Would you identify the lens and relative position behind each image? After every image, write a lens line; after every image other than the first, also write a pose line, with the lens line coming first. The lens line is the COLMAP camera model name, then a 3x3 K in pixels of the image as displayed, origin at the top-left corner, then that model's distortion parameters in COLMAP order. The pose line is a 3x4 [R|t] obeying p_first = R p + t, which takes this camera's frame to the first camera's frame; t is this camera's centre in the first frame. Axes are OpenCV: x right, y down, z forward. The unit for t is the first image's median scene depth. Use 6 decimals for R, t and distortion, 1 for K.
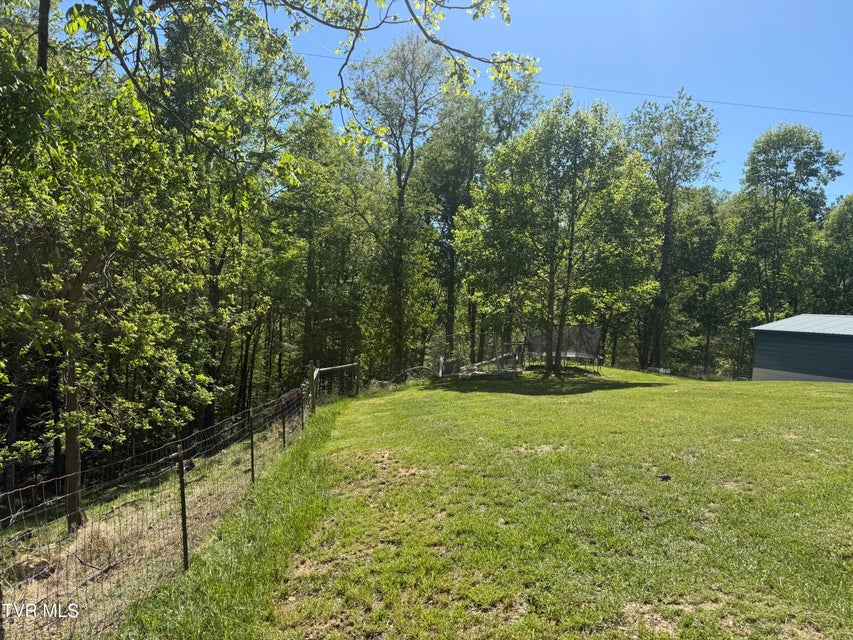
lens RADIAL K [[590.5, 0, 423.6], [0, 590.5, 319.0], [0, 0, 1]] dist [0.076631, -0.080466]
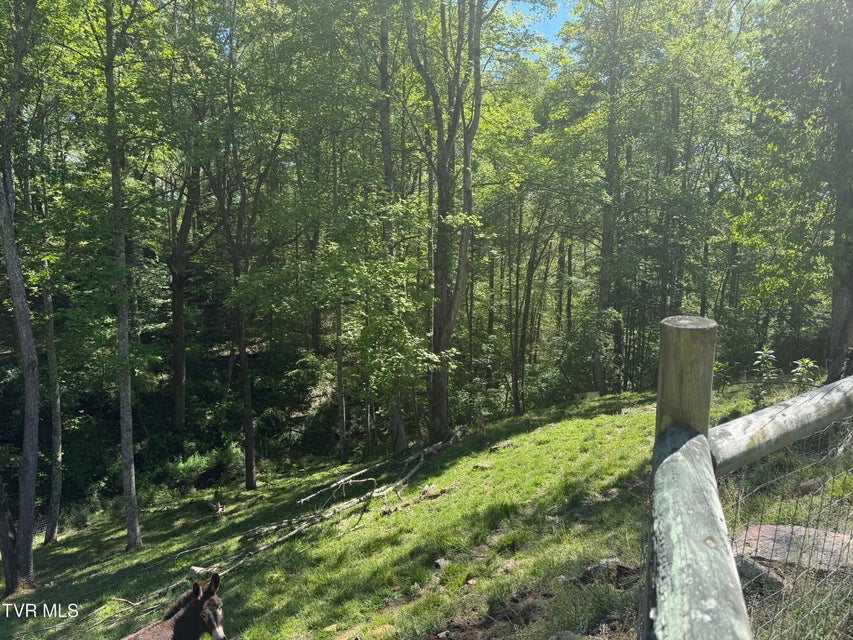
lens RADIAL K [[590.5, 0, 423.6], [0, 590.5, 319.0], [0, 0, 1]] dist [0.076631, -0.080466]
pose [[0.879205, 0.012567, -0.476278, -0.078952], [0.035260, 0.995194, 0.091349, 0.028516], [0.475138, -0.097109, 0.874537, 0.419458]]
